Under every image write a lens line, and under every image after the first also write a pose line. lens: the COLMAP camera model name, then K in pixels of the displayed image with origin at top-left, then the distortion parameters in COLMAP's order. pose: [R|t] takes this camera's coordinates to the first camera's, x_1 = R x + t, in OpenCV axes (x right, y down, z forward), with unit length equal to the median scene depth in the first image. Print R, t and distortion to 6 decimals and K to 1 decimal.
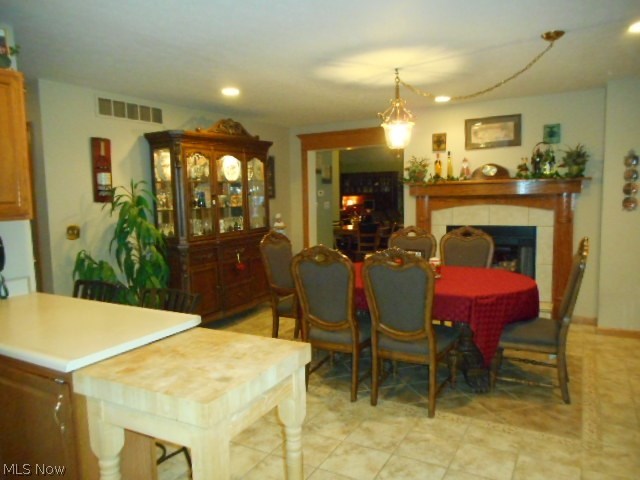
lens RADIAL K [[471.0, 0, 320.0], [0, 471.0, 240.0], [0, 0, 1]] dist [-0.001810, 0.000902]
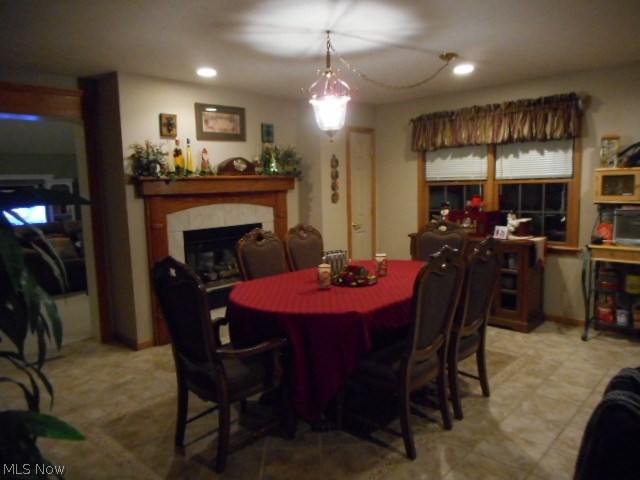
lens RADIAL K [[471.0, 0, 320.0], [0, 471.0, 240.0], [0, 0, 1]] dist [-0.001810, 0.000902]
pose [[0.239704, -0.093725, 0.966311, -0.493235], [0.115909, 0.990973, 0.067364, -0.047311], [-0.963902, 0.095857, 0.248404, 0.634979]]
